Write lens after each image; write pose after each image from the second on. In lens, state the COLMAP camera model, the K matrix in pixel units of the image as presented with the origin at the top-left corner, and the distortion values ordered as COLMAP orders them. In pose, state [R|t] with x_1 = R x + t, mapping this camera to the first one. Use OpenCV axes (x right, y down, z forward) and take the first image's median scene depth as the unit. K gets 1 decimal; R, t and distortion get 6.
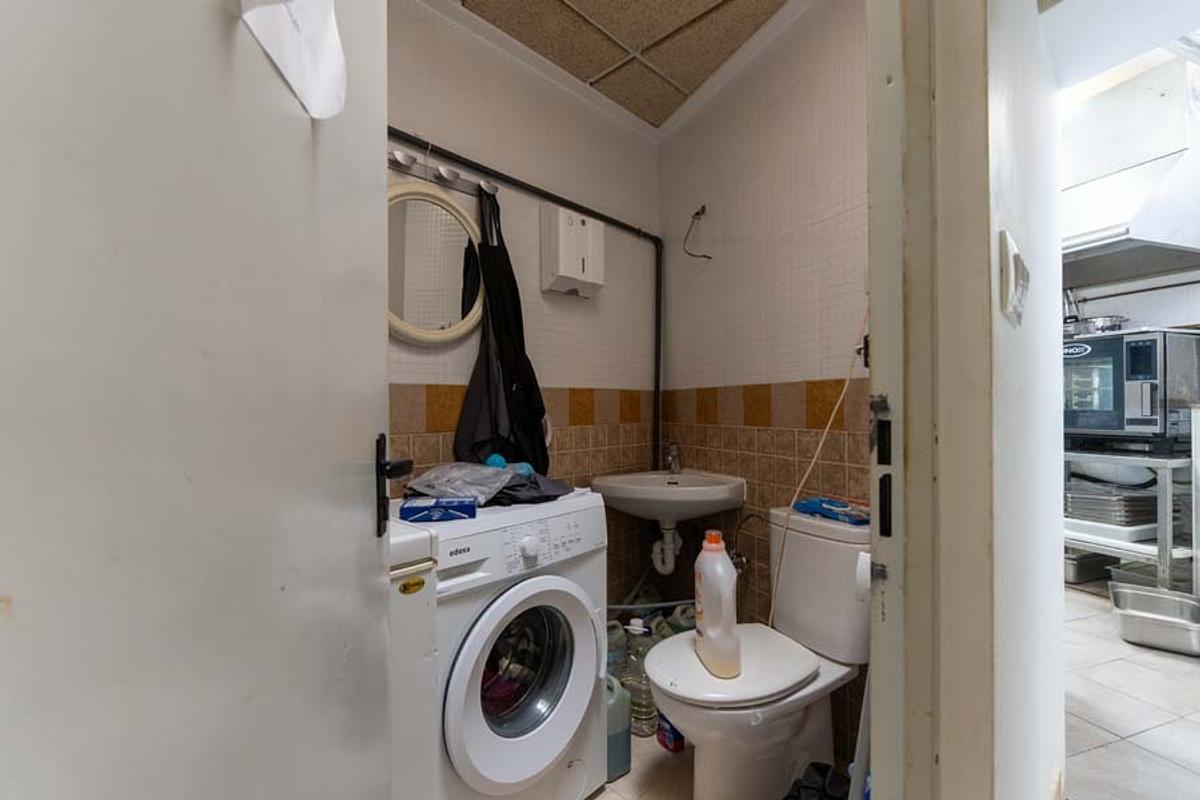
lens RADIAL K [[529.9, 0, 600.0], [0, 529.9, 400.0], [0, 0, 1]] dist [-0.000163, 0.000107]
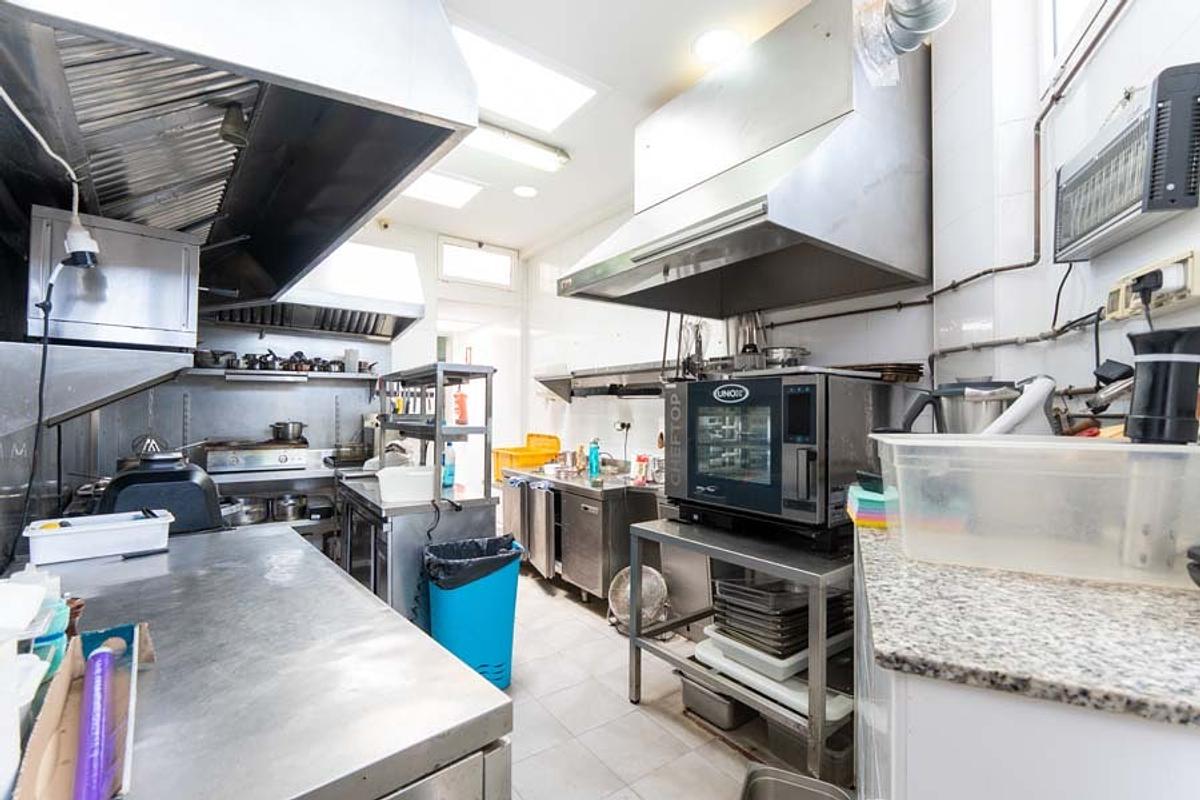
lens RADIAL K [[510.4, 0, 600.0], [0, 510.4, 400.0], [0, 0, 1]] dist [-0.000980, -0.000077]
pose [[0.957516, 0.018994, 0.287755, 0.579311], [-0.014651, 0.999744, -0.017242, -0.076898], [-0.288009, 0.012294, 0.957549, 0.440550]]
